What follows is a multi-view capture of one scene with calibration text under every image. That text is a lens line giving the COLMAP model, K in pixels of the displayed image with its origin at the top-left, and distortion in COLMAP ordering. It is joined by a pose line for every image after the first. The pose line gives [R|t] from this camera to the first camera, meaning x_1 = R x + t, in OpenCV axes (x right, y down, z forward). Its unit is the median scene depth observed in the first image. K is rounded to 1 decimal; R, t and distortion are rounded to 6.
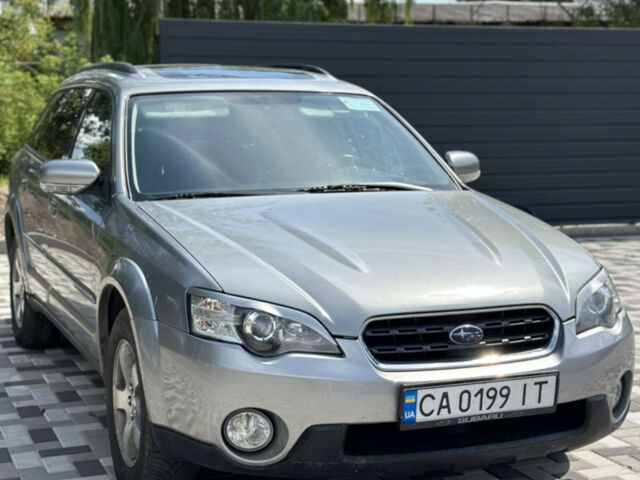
lens RADIAL K [[1189.0, 0, 320.0], [0, 1189.0, 240.0], [0, 0, 1]] dist [0.069420, -0.115853]
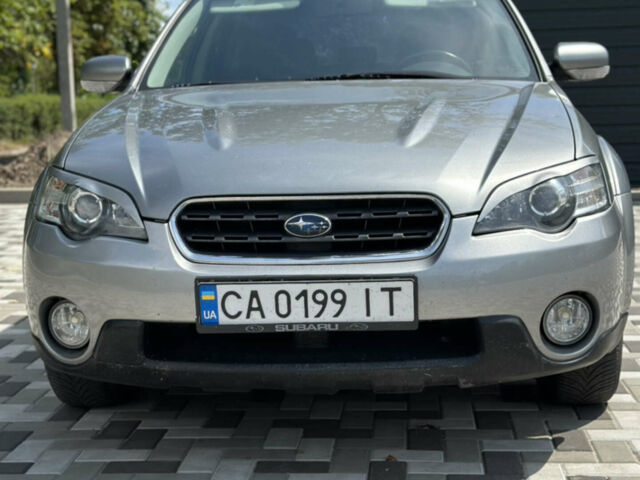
lens RADIAL K [[1189.0, 0, 320.0], [0, 1189.0, 240.0], [0, 0, 1]] dist [0.069420, -0.115853]
pose [[0.901293, 0.035098, -0.431787, 0.484106], [-0.028150, 0.999351, 0.022474, 0.072310], [0.432295, -0.008101, 0.901696, 0.283084]]
